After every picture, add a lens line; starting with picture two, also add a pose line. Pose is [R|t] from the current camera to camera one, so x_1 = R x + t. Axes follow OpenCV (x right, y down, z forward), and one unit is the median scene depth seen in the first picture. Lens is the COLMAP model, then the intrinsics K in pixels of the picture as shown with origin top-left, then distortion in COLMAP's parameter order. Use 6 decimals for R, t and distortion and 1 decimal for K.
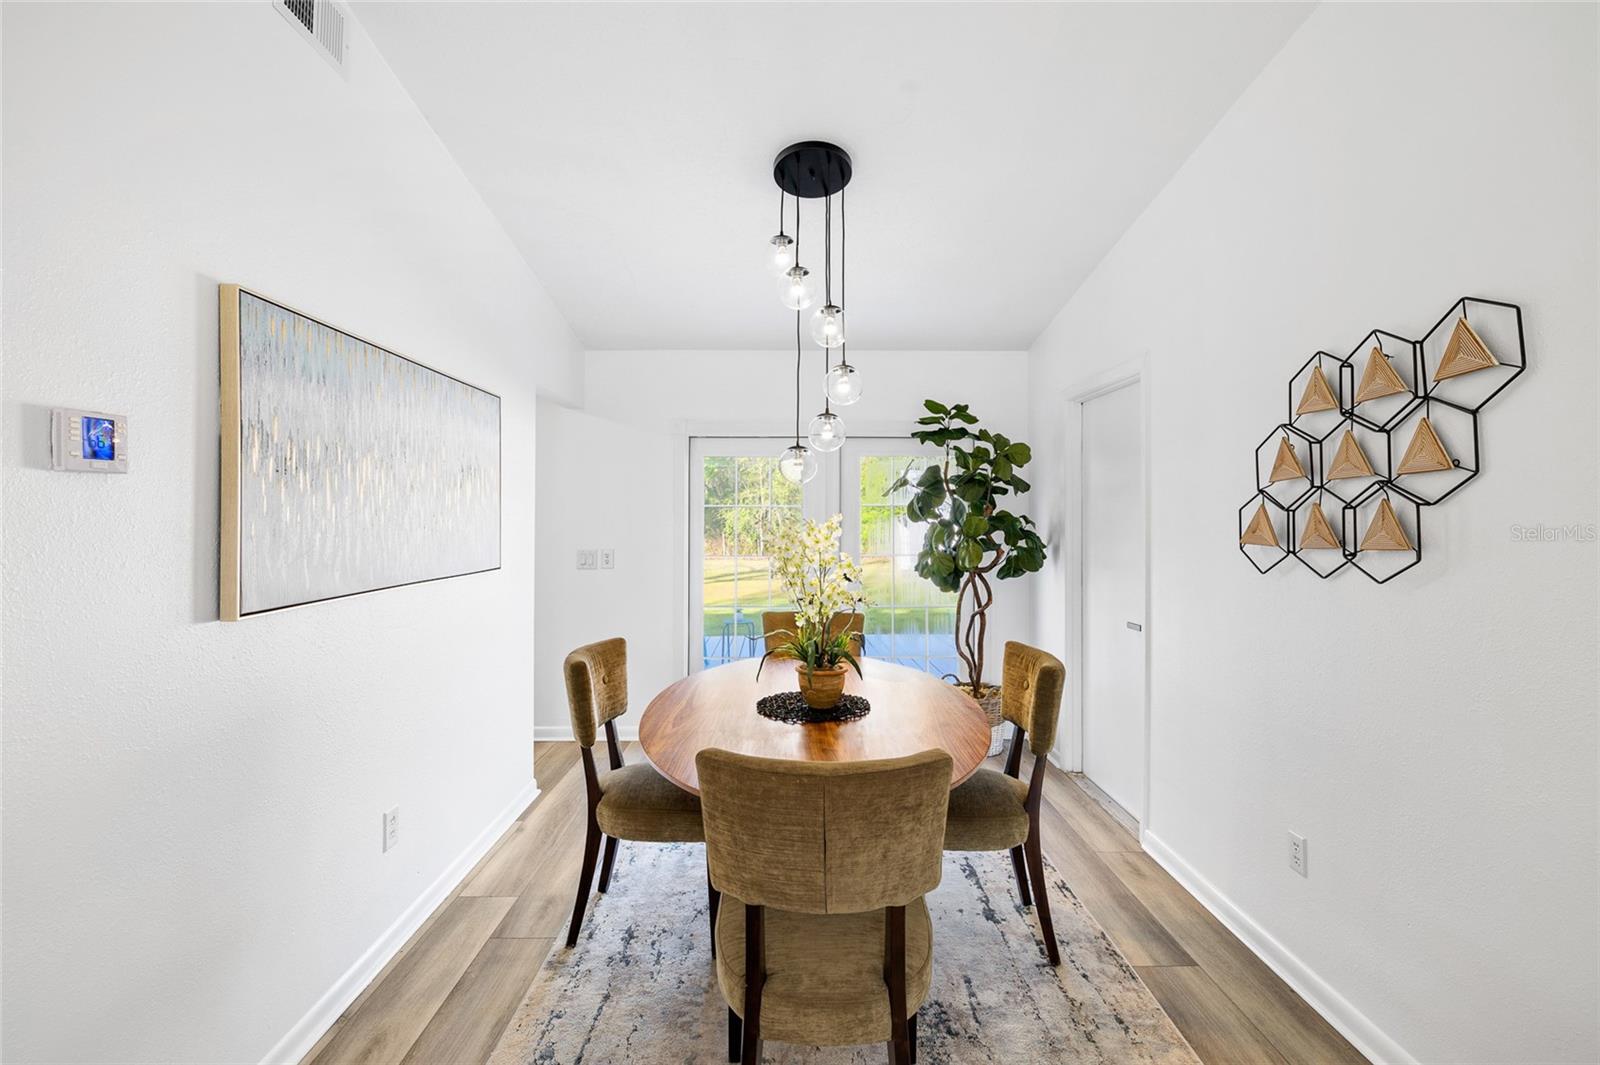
lens RADIAL K [[720.1, 0, 799.7], [0, 720.1, 506.9], [0, 0, 1]] dist [-0.002138, 0.000007]
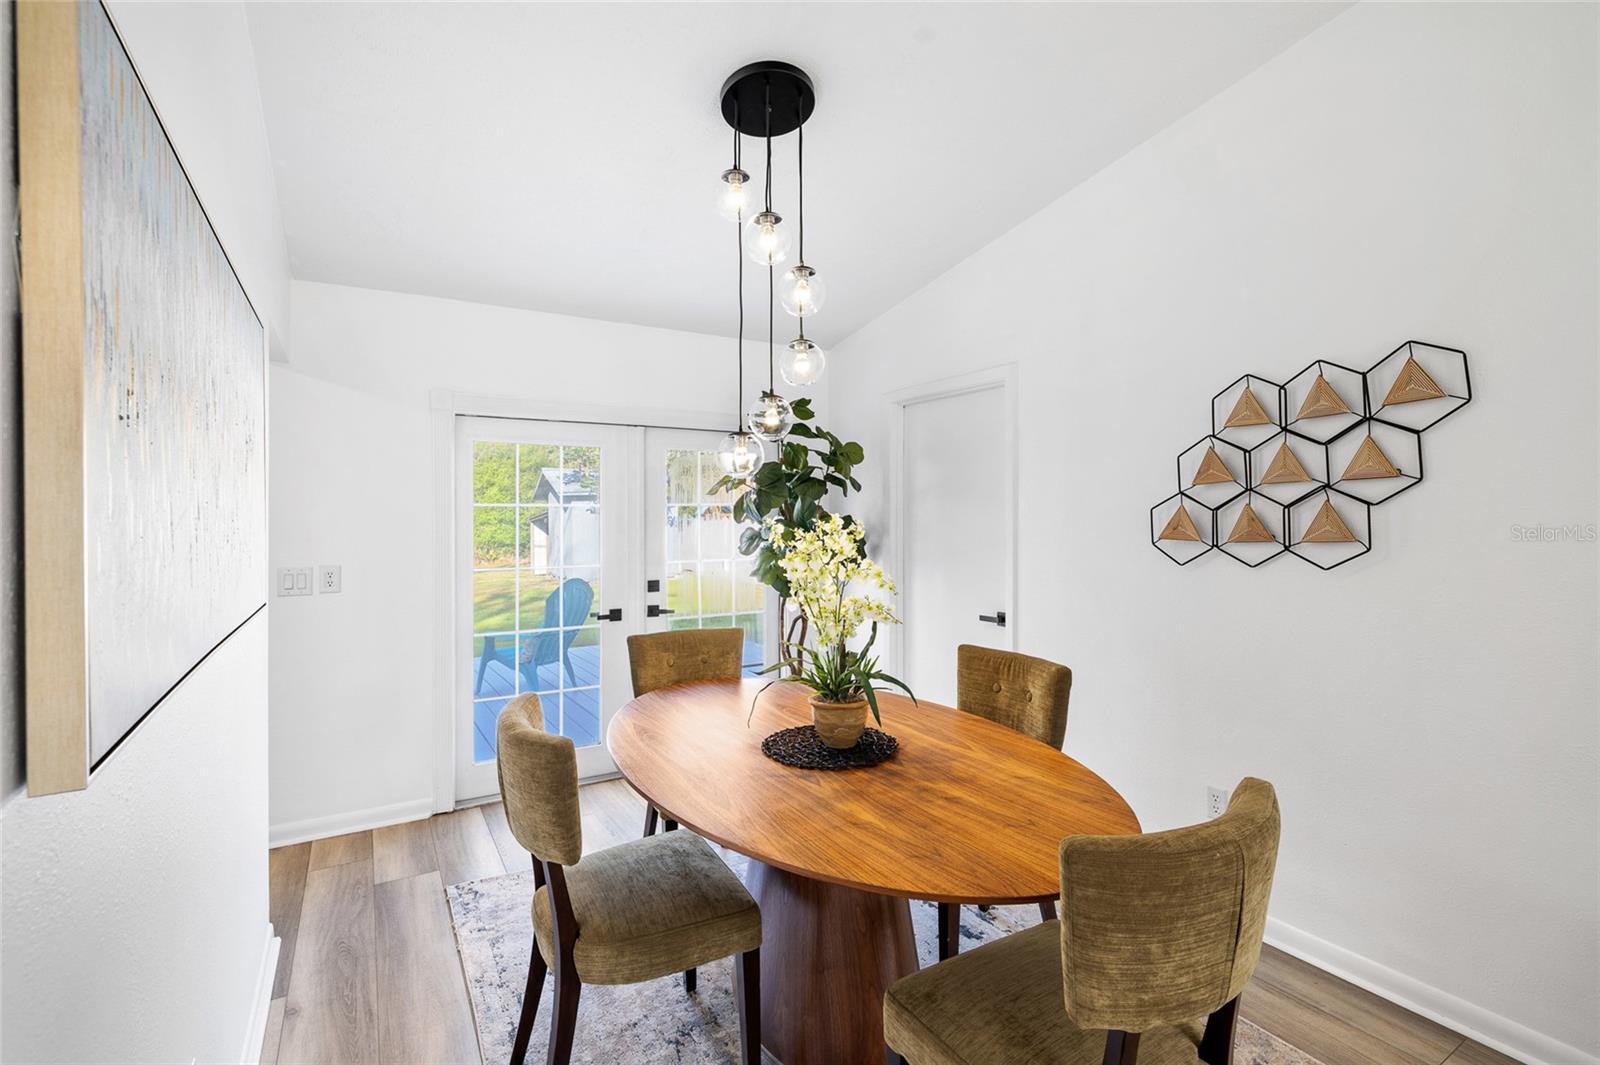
lens RADIAL K [[720.1, 0, 793.2], [0, 720.1, 513.2], [0, 0, 1]] dist [-0.002138, 0.000007]
pose [[0.862232, -0.001966, 0.506509, -0.481333], [-0.002334, 0.999966, 0.007854, 0.002367], [-0.506508, -0.007954, 0.862199, 0.340643]]
